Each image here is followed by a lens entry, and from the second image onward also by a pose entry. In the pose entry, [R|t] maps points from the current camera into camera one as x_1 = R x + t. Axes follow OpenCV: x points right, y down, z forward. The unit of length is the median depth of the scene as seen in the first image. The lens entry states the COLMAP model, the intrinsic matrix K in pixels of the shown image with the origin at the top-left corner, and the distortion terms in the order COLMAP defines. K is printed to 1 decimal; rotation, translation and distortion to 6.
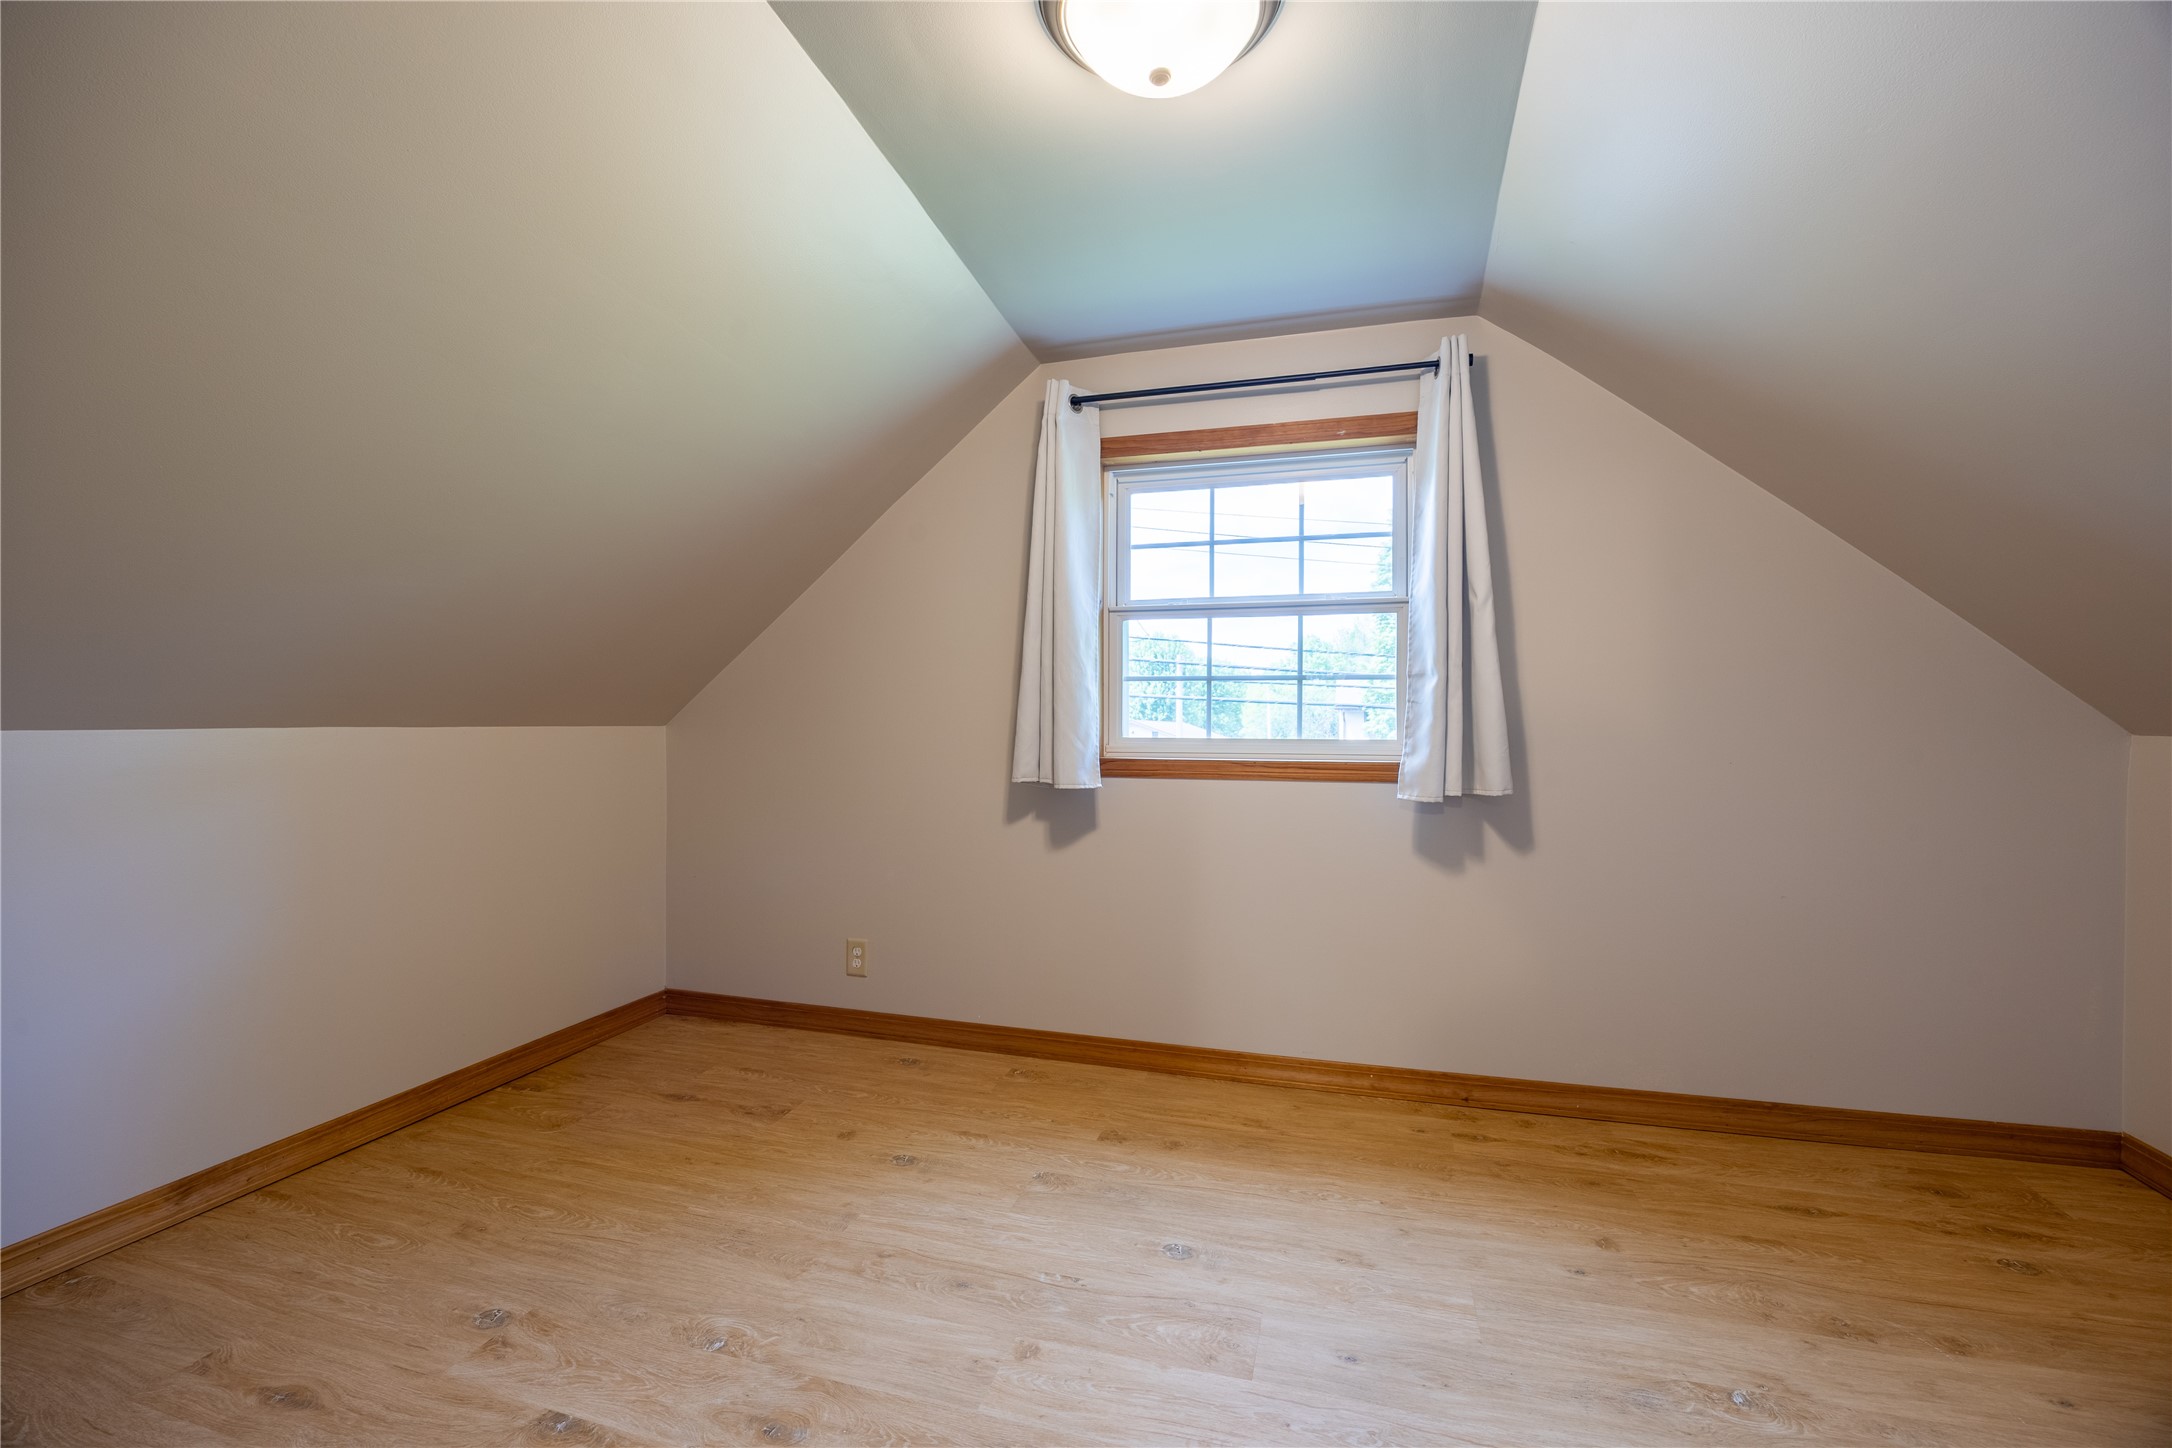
lens RADIAL K [[928.6, 0, 1085.7], [0, 928.6, 720.6], [0, 0, 1]] dist [-0.001648, 0.000035]
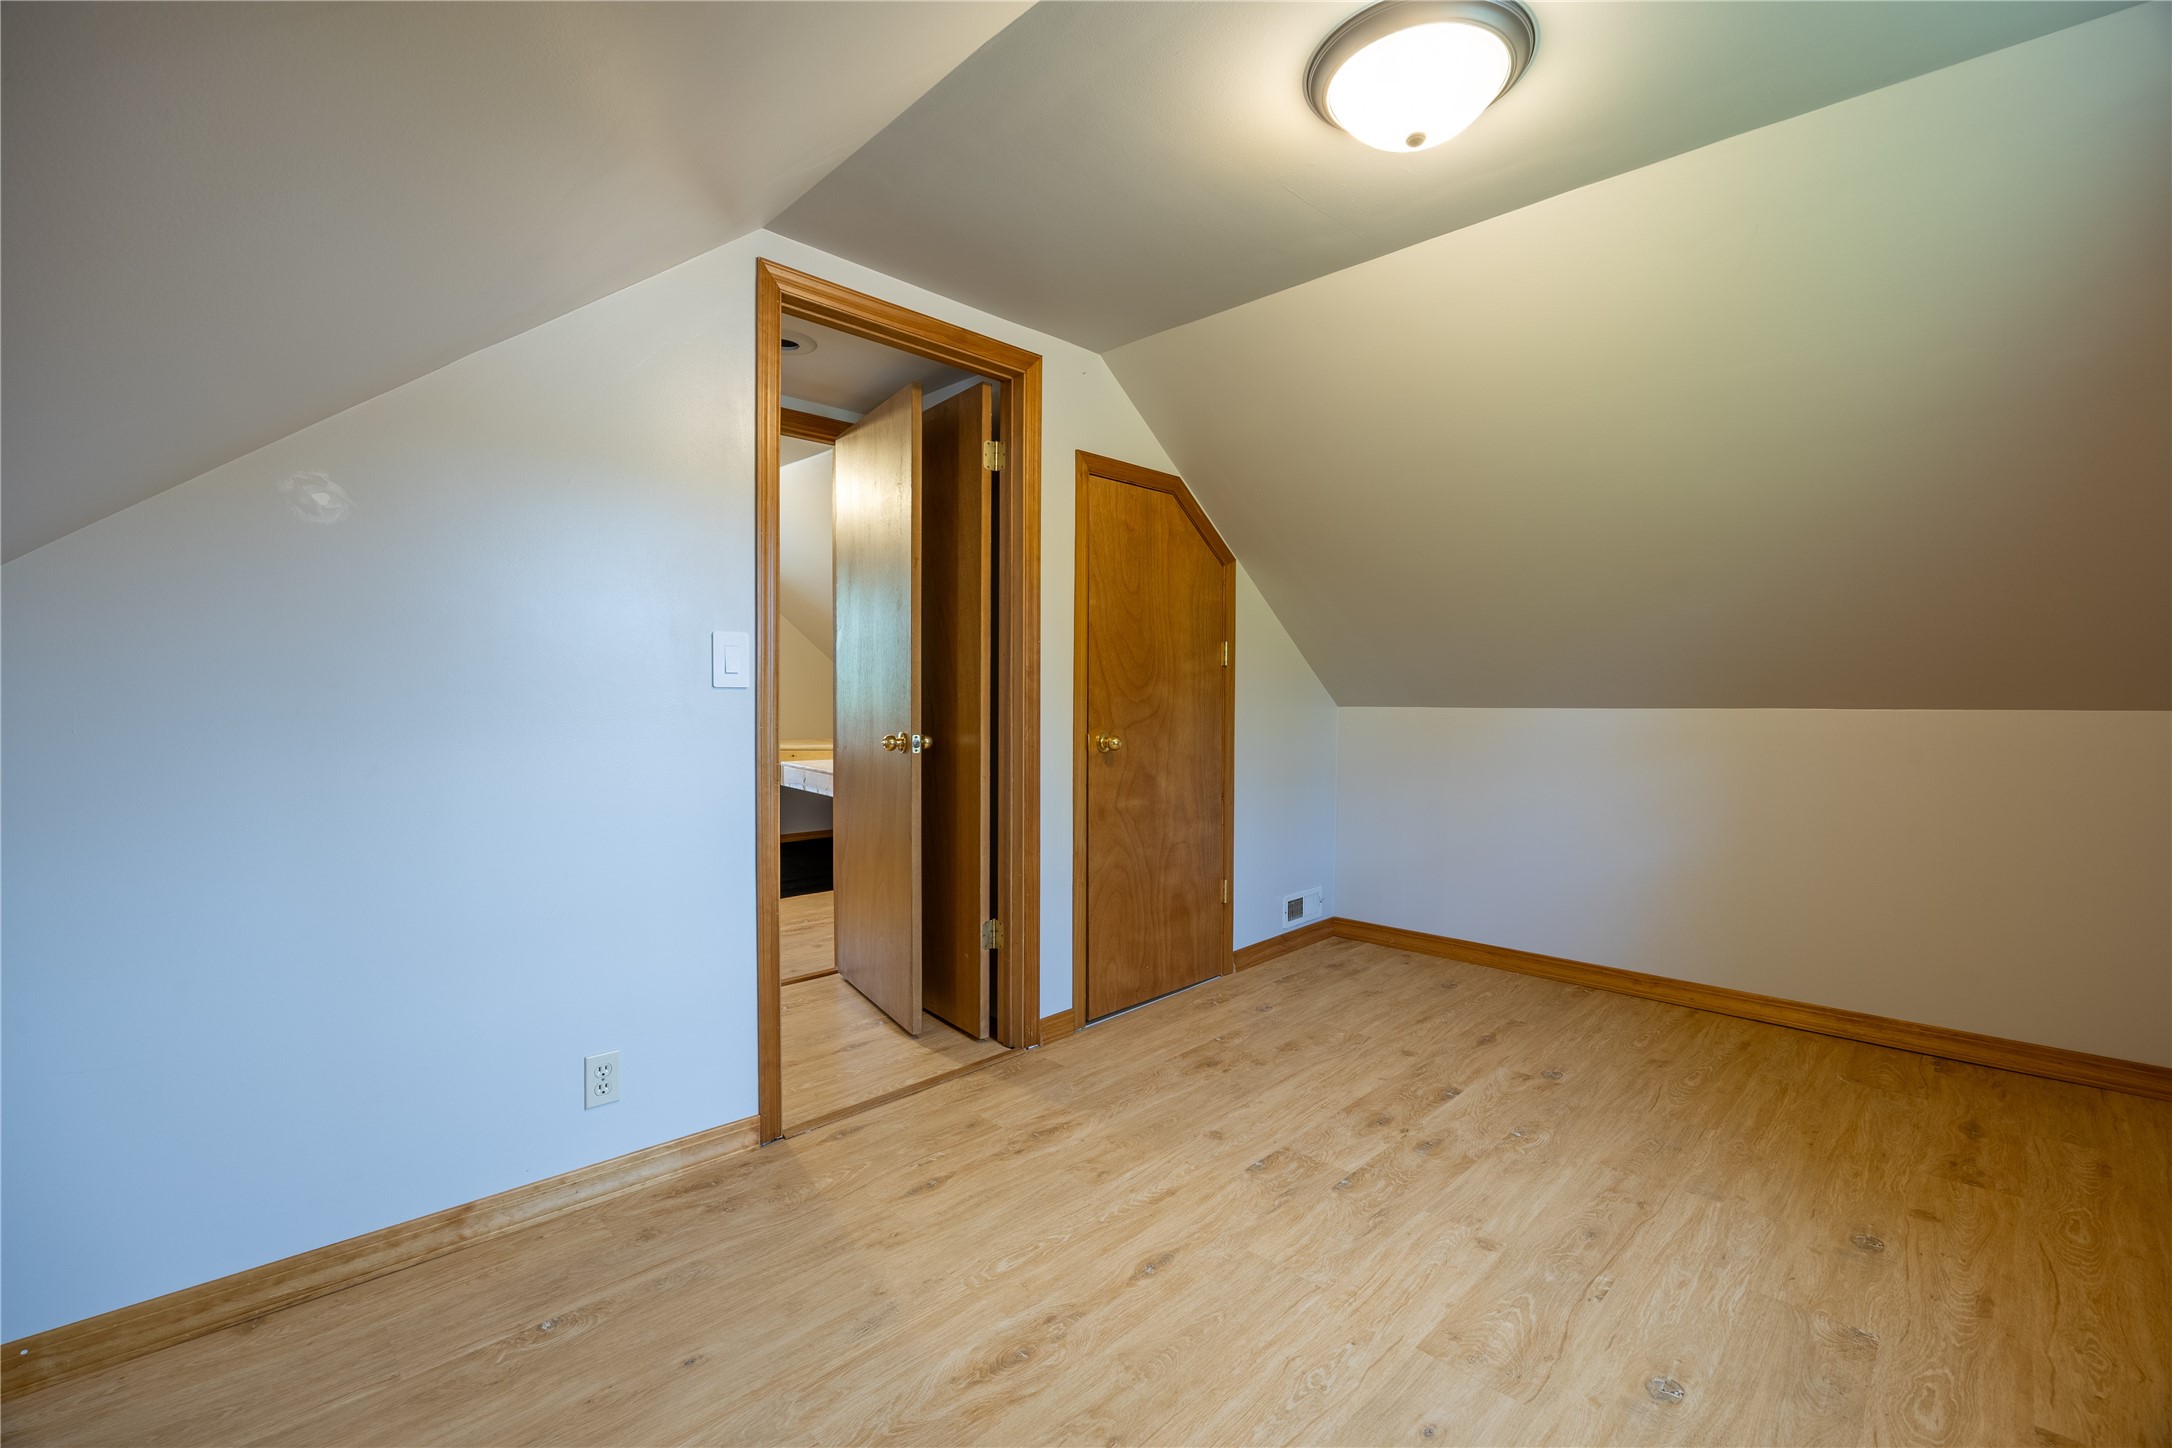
lens RADIAL K [[928.6, 0, 1092.2], [0, 928.6, 712.8], [0, 0, 1]] dist [-0.001648, 0.000035]
pose [[-0.500527, 0.008250, -0.865681, 0.947507], [0.001230, 0.999960, 0.008818, 0.003400], [0.865720, 0.003349, -0.500518, 0.922532]]
